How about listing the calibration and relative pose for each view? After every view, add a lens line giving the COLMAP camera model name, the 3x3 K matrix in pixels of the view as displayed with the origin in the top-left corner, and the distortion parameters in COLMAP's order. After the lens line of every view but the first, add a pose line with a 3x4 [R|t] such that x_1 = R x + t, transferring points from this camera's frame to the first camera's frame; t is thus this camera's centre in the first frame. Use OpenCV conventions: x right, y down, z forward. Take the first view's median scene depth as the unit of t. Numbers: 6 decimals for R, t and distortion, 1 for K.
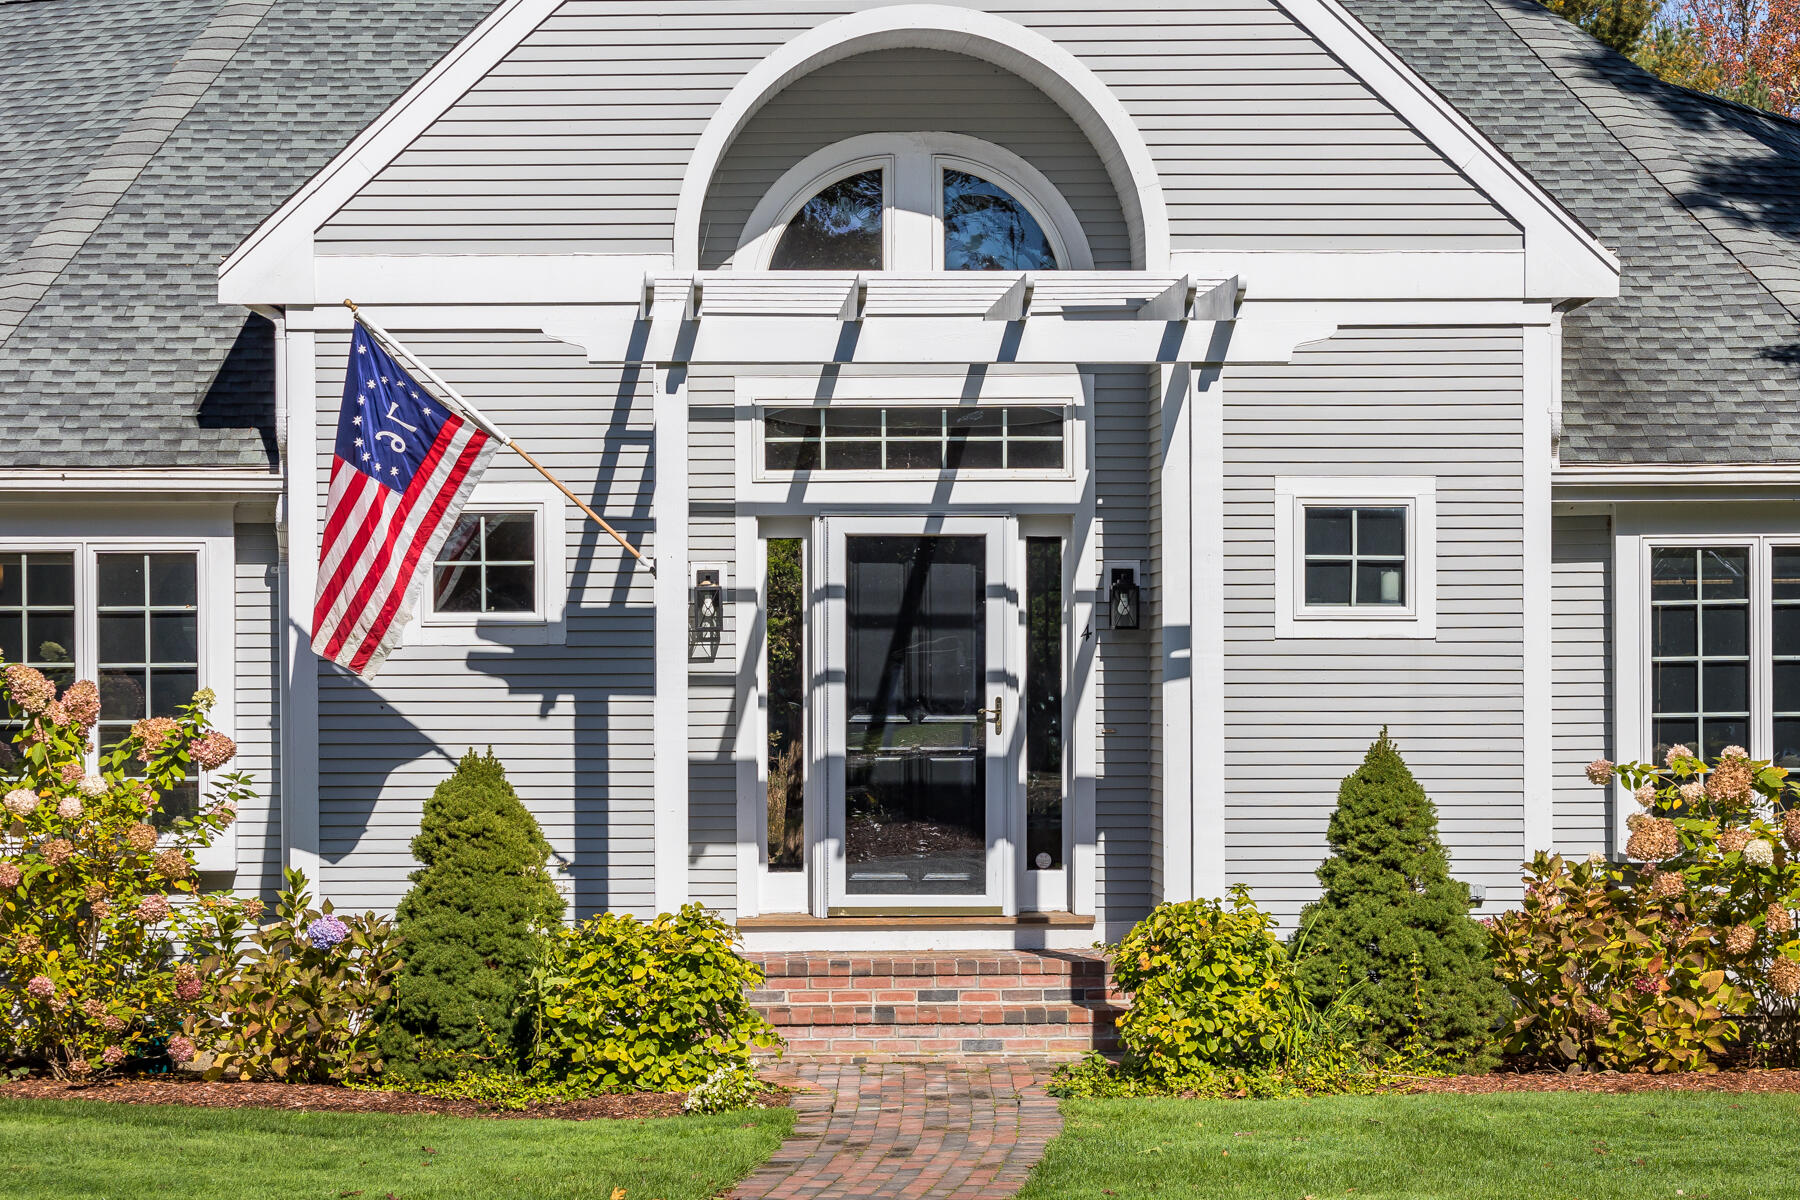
lens RADIAL K [[5093.2, 0, 879.1], [0, 5093.2, 660.1], [0, 0, 1]] dist [0.074020, 0.000000]
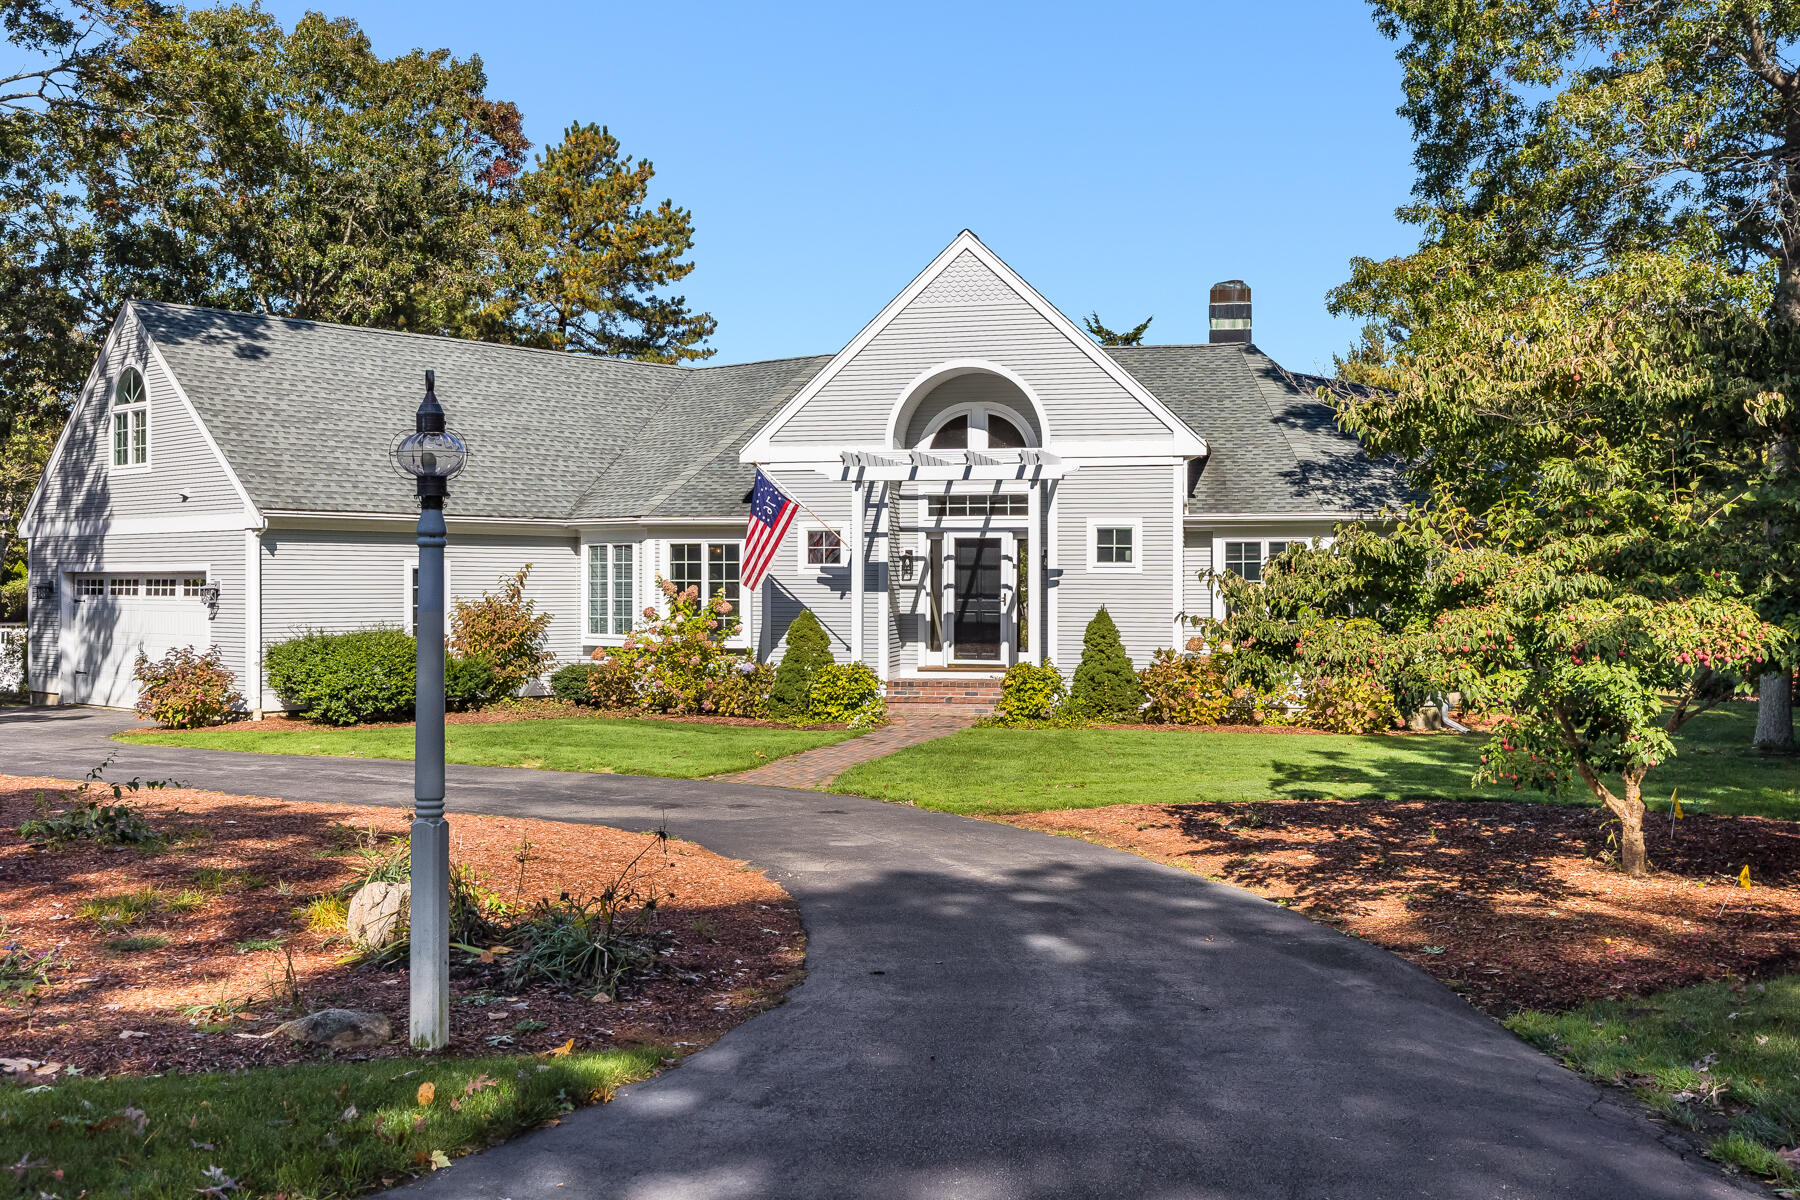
lens RADIAL K [[1774.3, 0, 904.6], [0, 1774.3, 587.6], [0, 0, 1]] dist [0.025994, 0.000000]
pose [[0.972144, 0.005874, -0.234310, 0.210272], [-0.005132, 0.999980, 0.003778, 0.000489], [0.234327, -0.002471, 0.972155, -0.010241]]
